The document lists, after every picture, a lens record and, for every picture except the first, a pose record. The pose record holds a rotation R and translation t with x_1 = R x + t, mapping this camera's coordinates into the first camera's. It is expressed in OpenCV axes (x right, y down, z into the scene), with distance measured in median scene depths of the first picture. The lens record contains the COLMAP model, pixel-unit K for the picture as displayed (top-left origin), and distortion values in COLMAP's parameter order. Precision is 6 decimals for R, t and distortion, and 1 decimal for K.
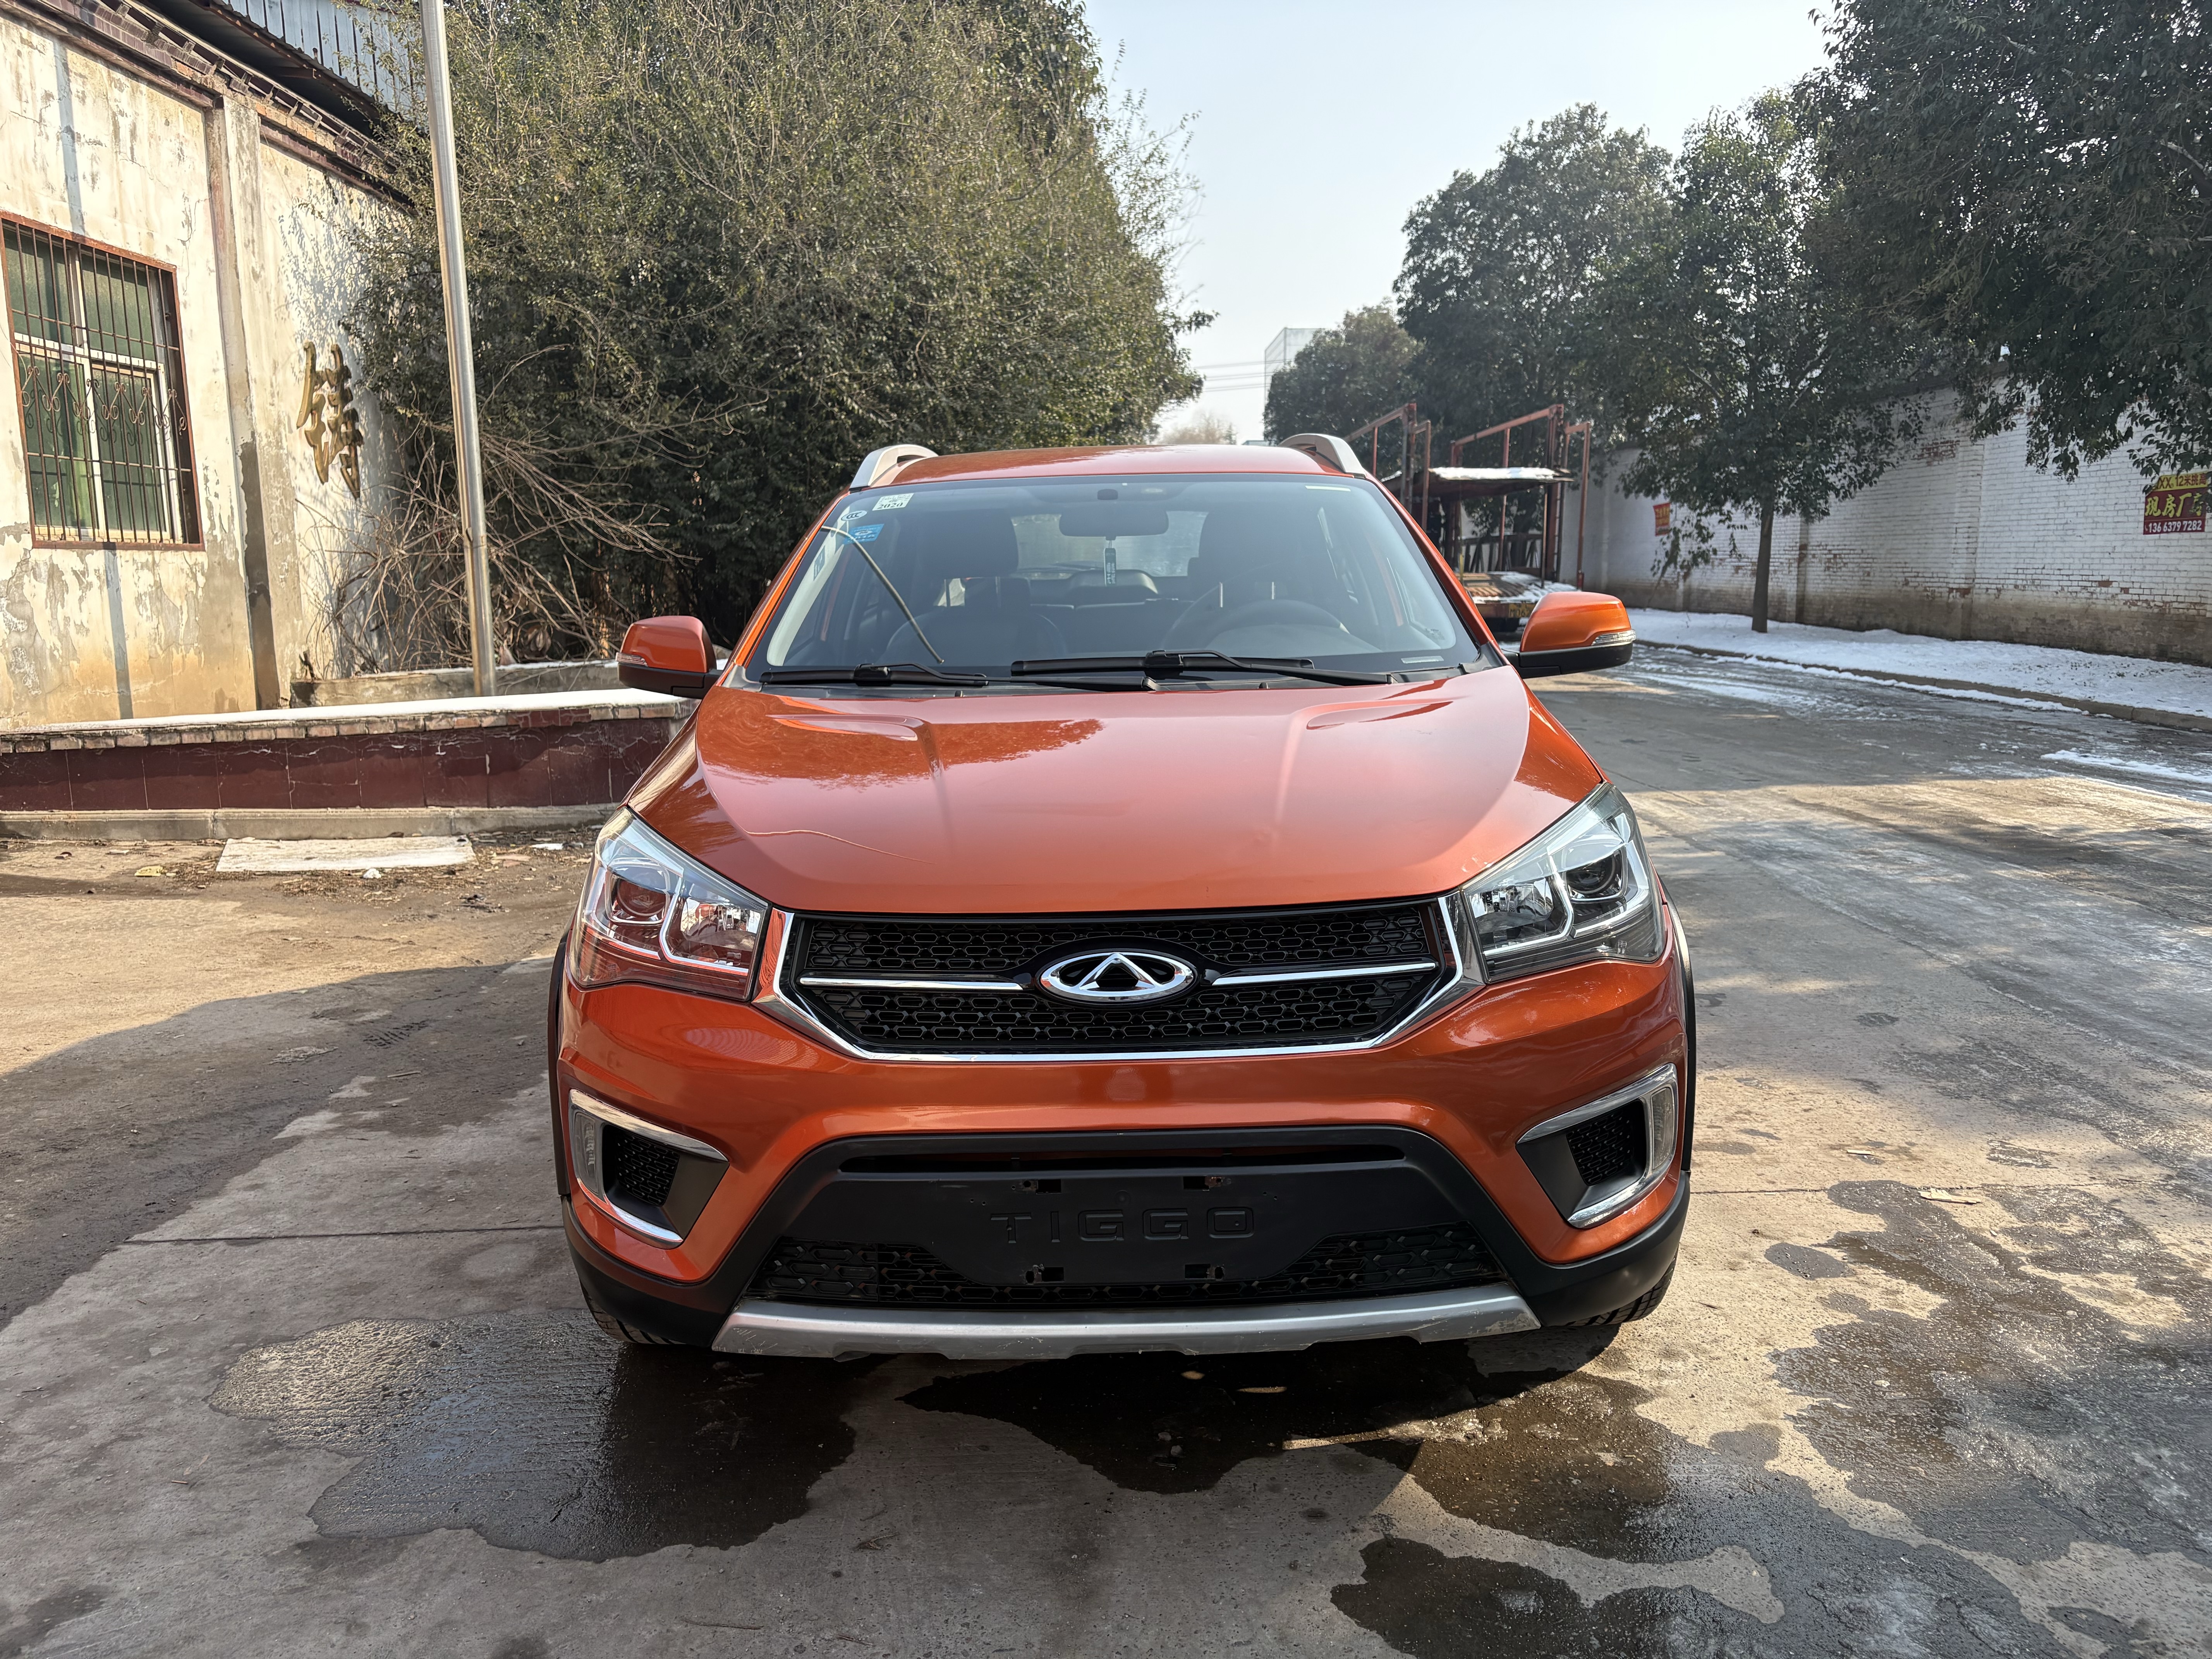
lens RADIAL K [[1682.6, 0, 1109.7], [0, 1682.6, 825.2], [0, 0, 1]] dist [0.037179, -0.027977]
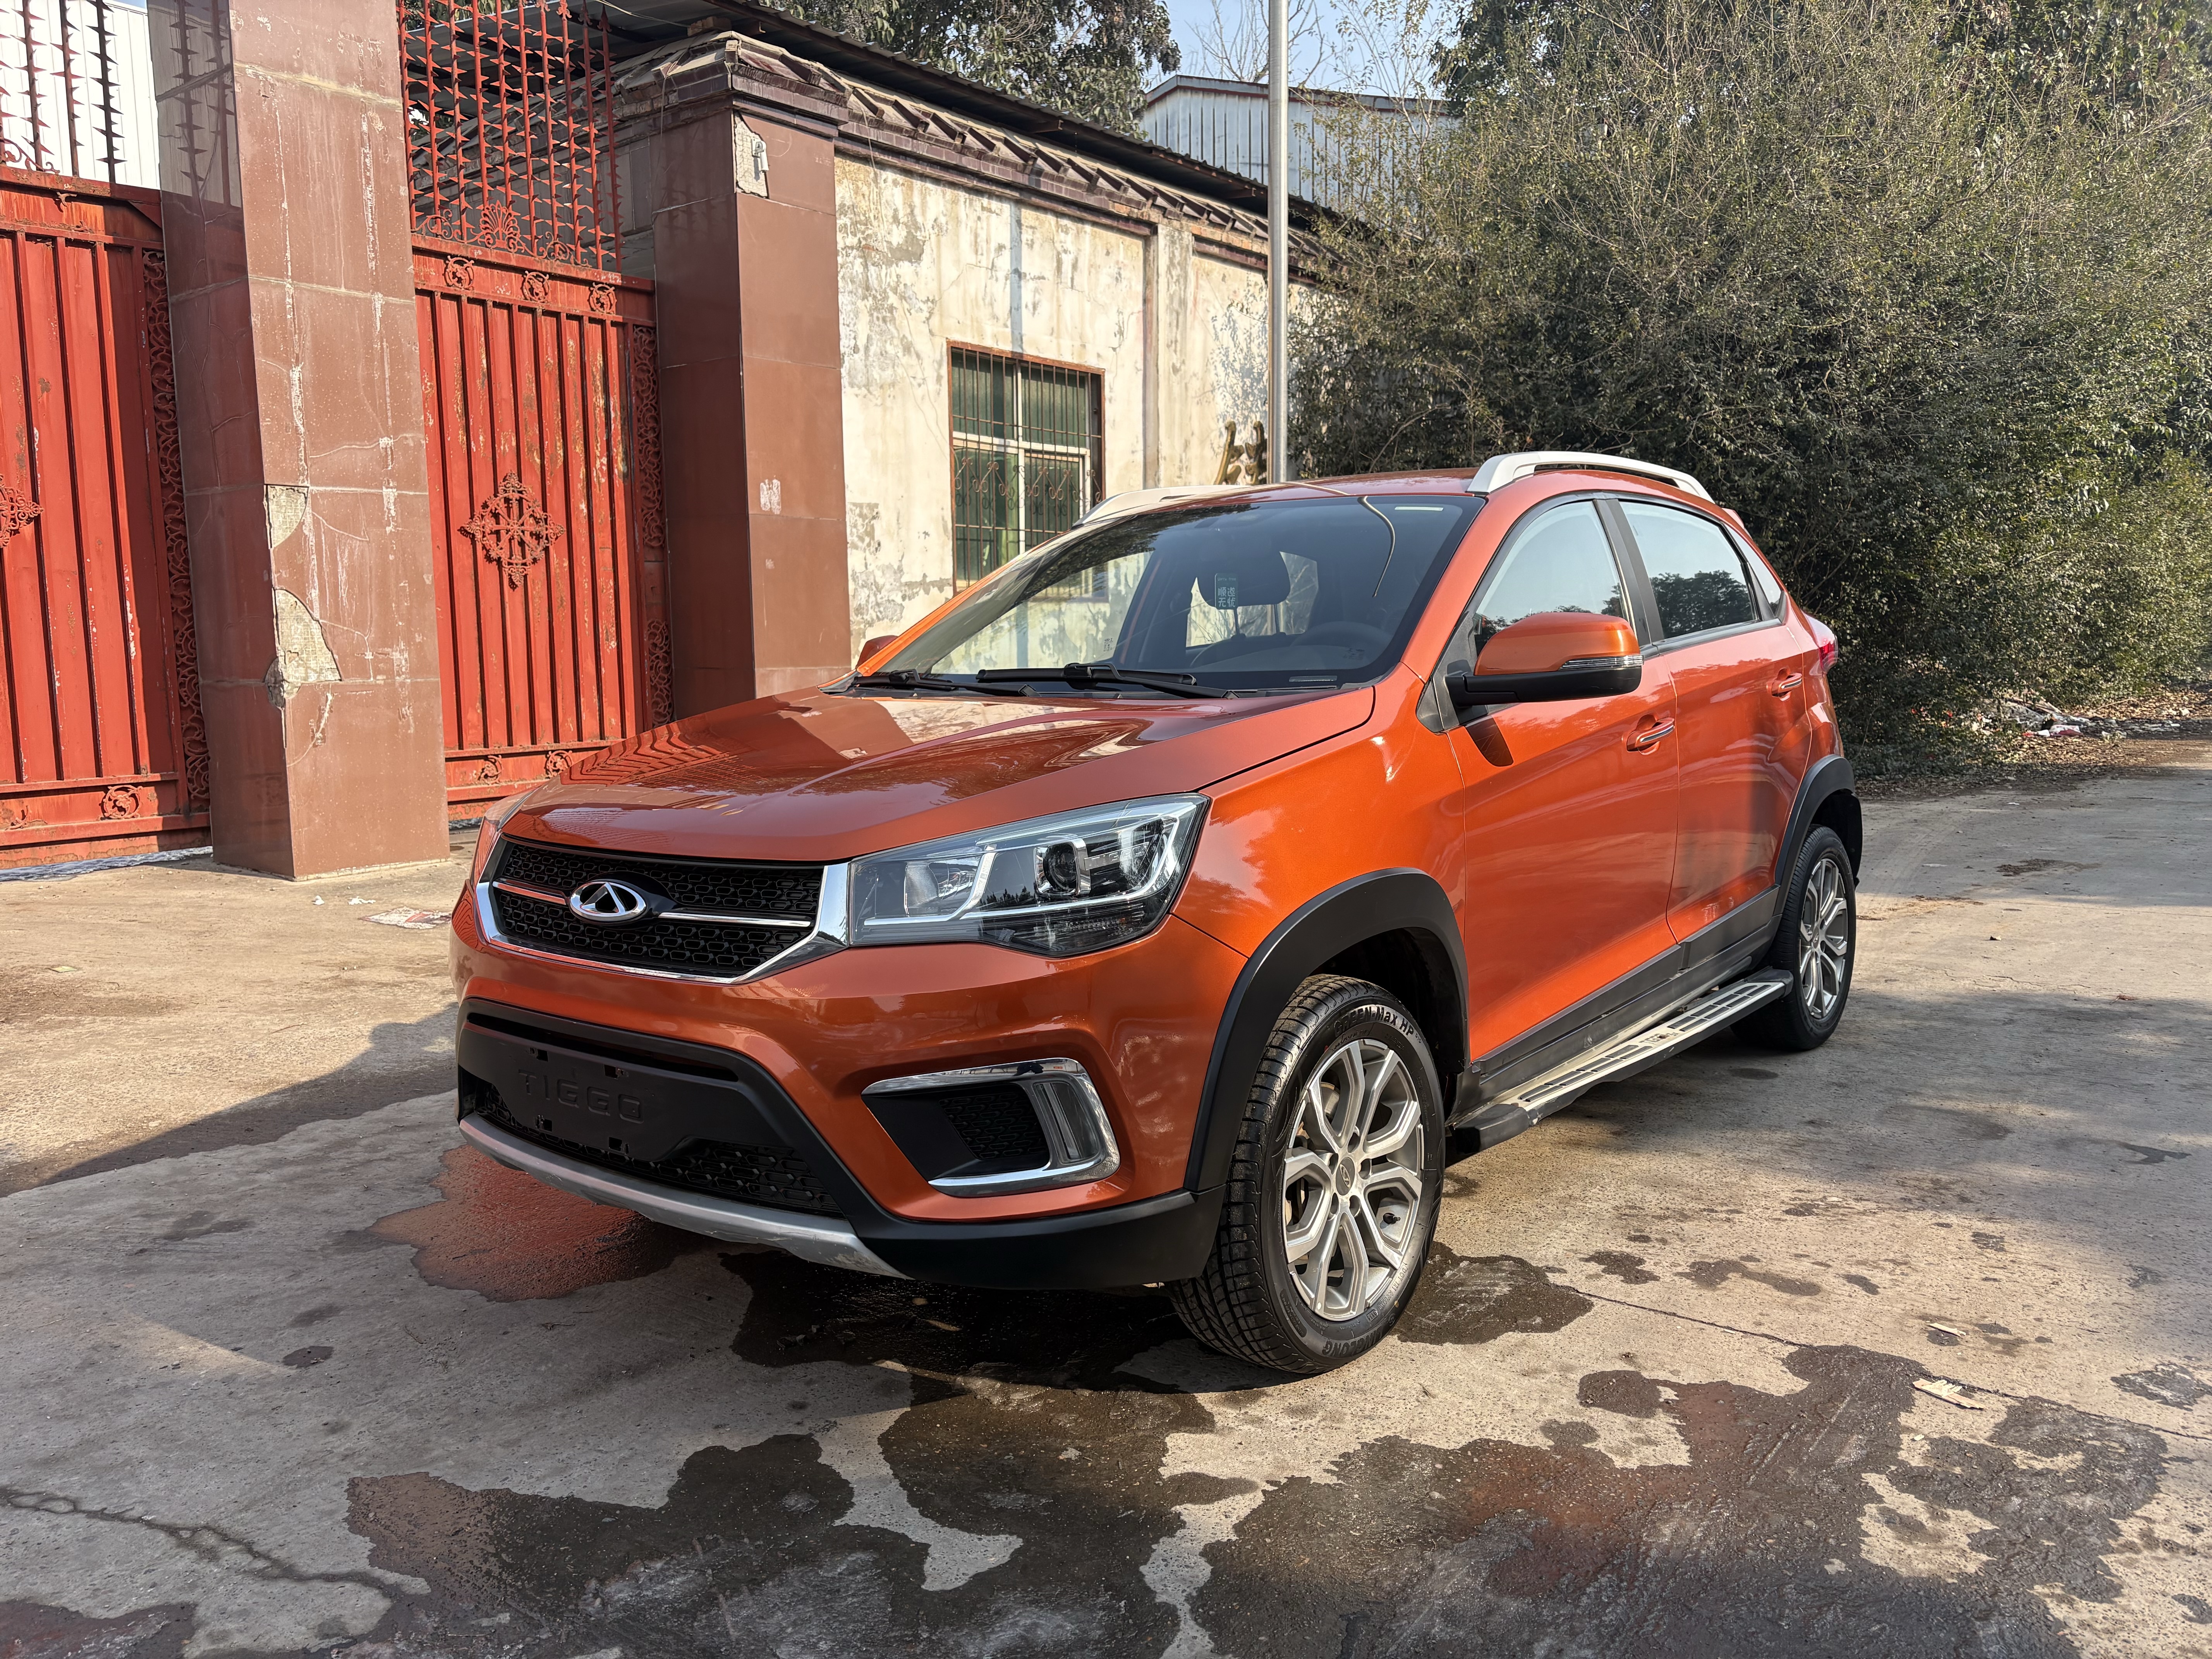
lens RADIAL K [[1682.6, 0, 1106.8], [0, 1682.6, 845.6], [0, 0, 1]] dist [0.037179, -0.027977]
pose [[0.783723, 0.084367, -0.615353, 0.576083], [-0.096373, 0.995251, 0.013710, -0.002553], [0.613588, 0.048558, 0.788132, 0.126783]]
